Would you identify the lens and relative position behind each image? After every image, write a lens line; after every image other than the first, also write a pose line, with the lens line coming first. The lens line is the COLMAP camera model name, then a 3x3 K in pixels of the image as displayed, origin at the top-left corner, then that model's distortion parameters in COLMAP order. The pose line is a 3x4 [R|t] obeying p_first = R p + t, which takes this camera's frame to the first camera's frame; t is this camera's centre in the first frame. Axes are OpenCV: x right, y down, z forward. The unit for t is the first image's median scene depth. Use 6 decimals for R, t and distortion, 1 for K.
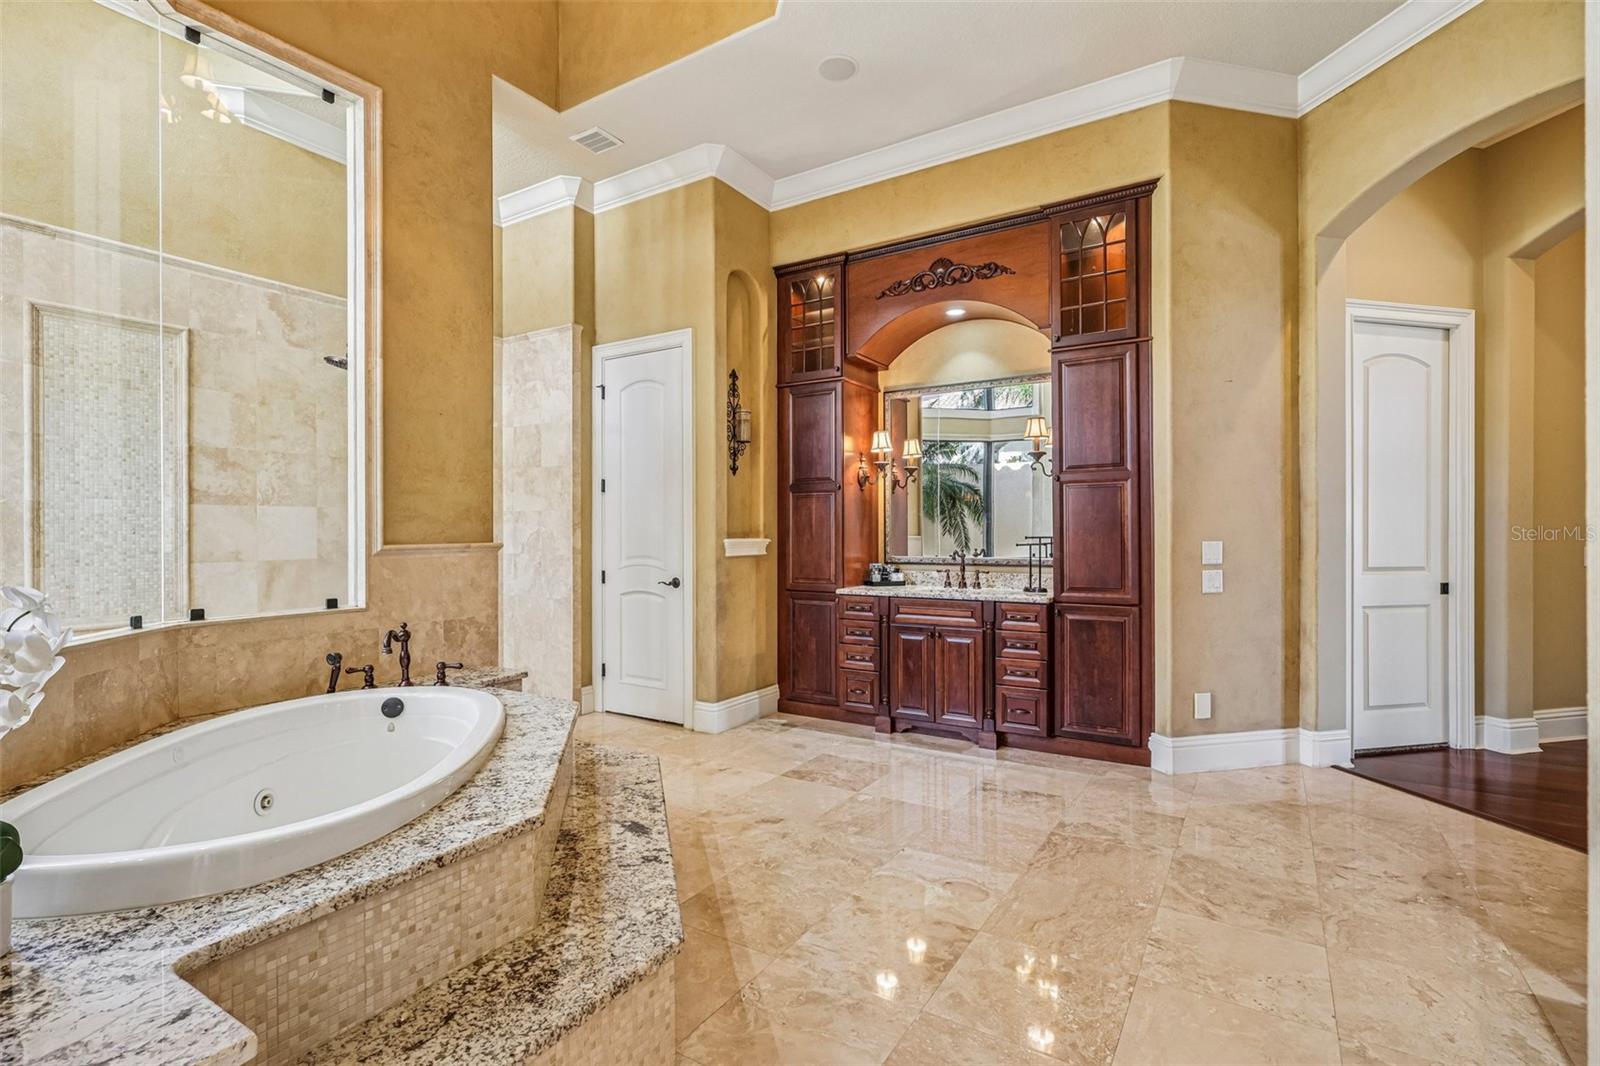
lens RADIAL K [[747.2, 0, 800.0], [0, 747.2, 533.0], [0, 0, 1]] dist [0.001212, -0.000032]
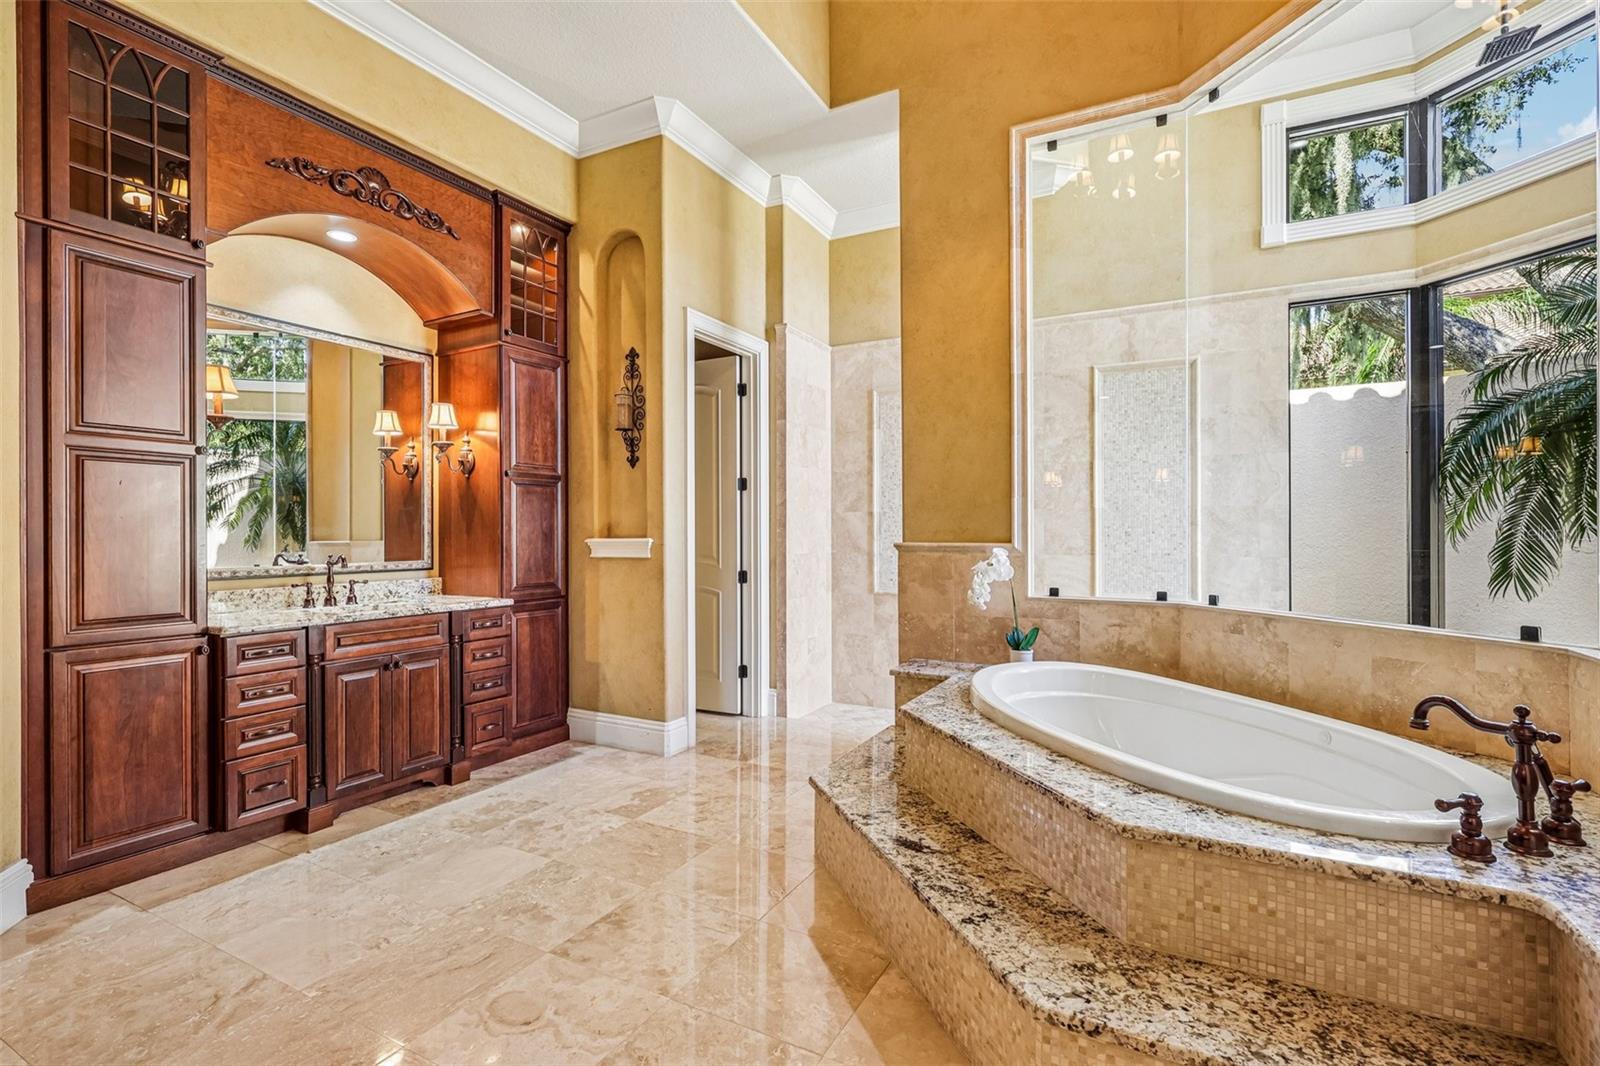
lens RADIAL K [[747.2, 0, 800.0], [0, 747.2, 533.0], [0, 0, 1]] dist [0.001212, -0.000032]
pose [[-0.997322, 0.006144, -0.072882, -0.013621], [0.006107, 0.999981, 0.000722, 0.001115], [0.072885, 0.000275, -0.997340, 1.893139]]
